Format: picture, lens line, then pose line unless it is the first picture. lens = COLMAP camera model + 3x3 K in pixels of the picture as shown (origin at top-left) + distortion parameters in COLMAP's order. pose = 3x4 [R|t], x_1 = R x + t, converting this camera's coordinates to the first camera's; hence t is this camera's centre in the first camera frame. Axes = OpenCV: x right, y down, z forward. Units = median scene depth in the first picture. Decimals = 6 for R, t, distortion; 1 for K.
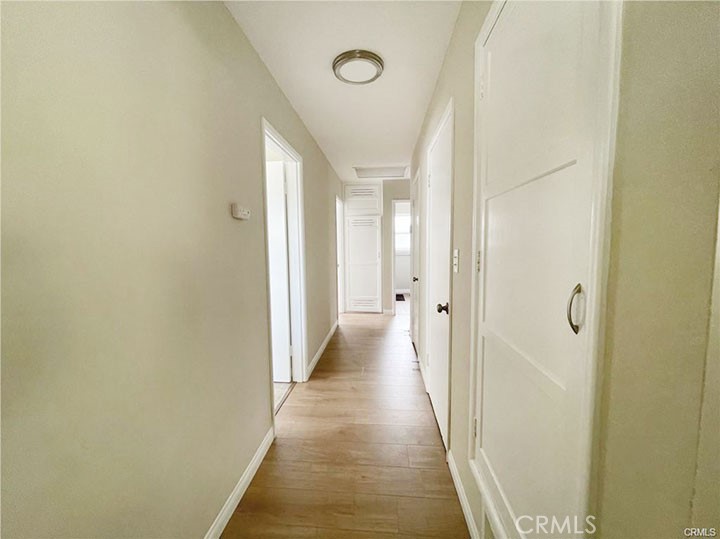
lens RADIAL K [[291.3, 0, 360.0], [0, 291.3, 269.5], [0, 0, 1]] dist [0.000093, 0.000051]
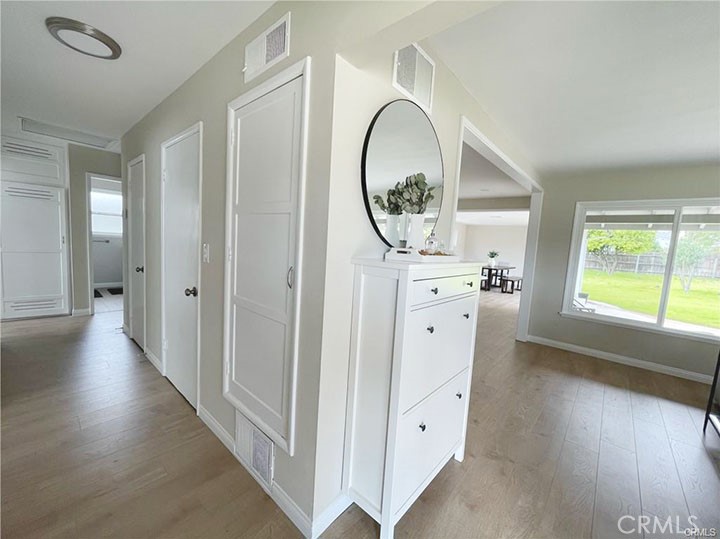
lens RADIAL K [[291.3, 0, 360.0], [0, 291.3, 269.5], [0, 0, 1]] dist [0.000093, 0.000051]
pose [[0.597476, -0.027279, 0.801422, -0.086930], [-0.002756, 0.999345, 0.036071, -0.001601], [-0.801882, -0.023760, 0.597010, -0.091170]]
